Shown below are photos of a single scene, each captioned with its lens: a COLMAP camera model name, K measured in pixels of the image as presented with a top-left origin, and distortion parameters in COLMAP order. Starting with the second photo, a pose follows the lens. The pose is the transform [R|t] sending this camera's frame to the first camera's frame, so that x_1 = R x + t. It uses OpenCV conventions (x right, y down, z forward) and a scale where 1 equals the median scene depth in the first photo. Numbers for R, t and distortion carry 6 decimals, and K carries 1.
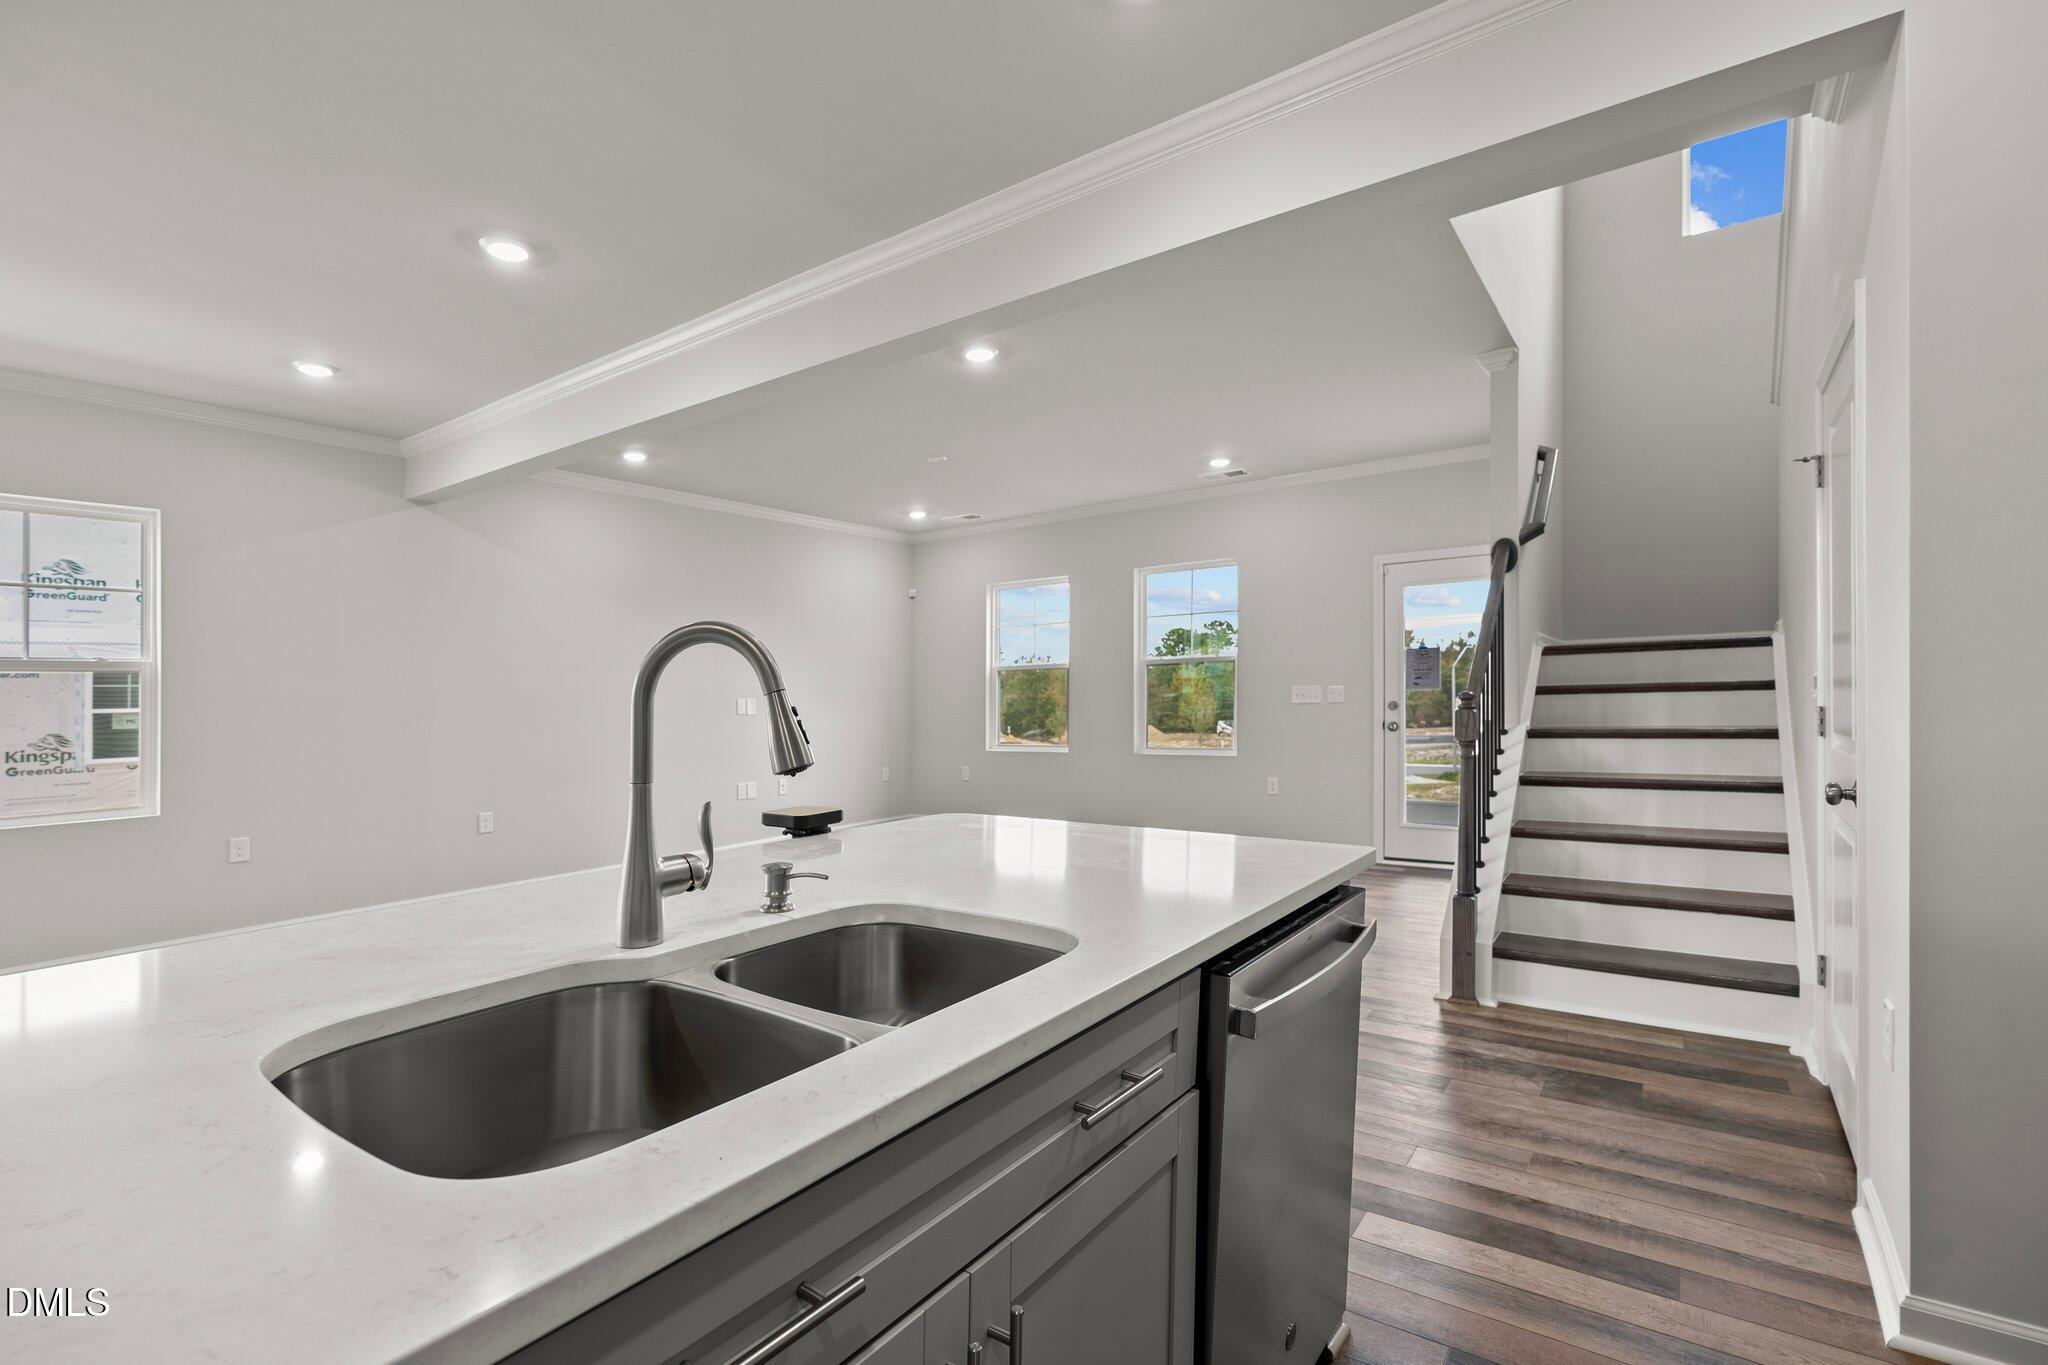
lens RADIAL K [[935.3, 0, 1012.2], [0, 935.3, 764.3], [0, 0, 1]] dist [-0.012807, 0.003165]
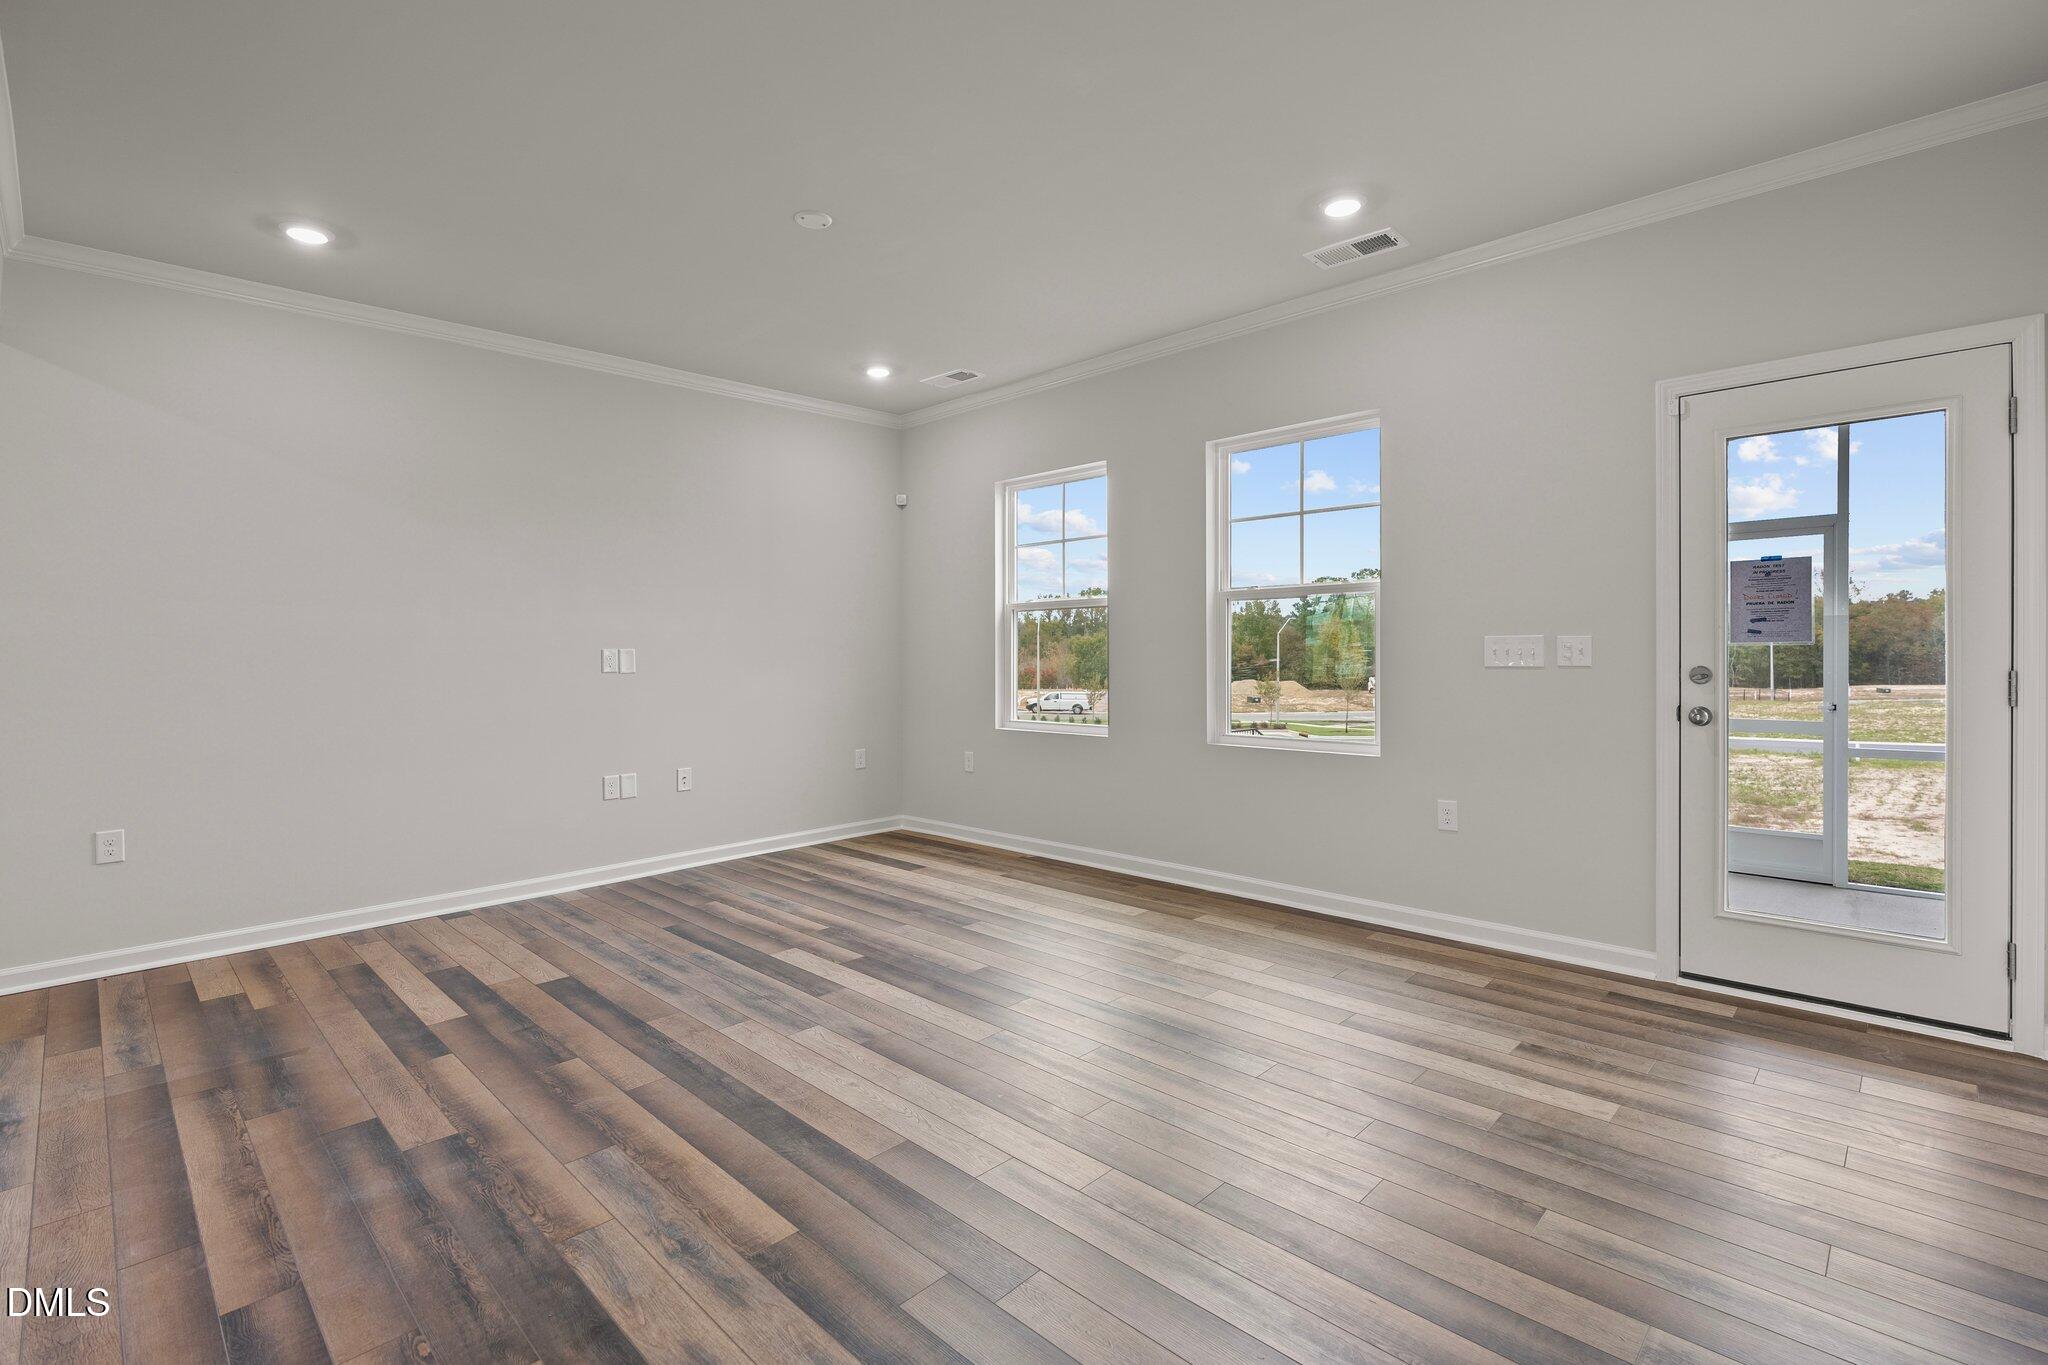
lens RADIAL K [[935.3, 0, 1021.8], [0, 935.3, 679.5], [0, 0, 1]] dist [-0.012807, 0.003165]
pose [[0.989617, 0.013190, -0.143124, 0.139895], [-0.018403, 0.999212, -0.035162, -0.042534], [0.142548, 0.037431, 0.989080, 0.535353]]
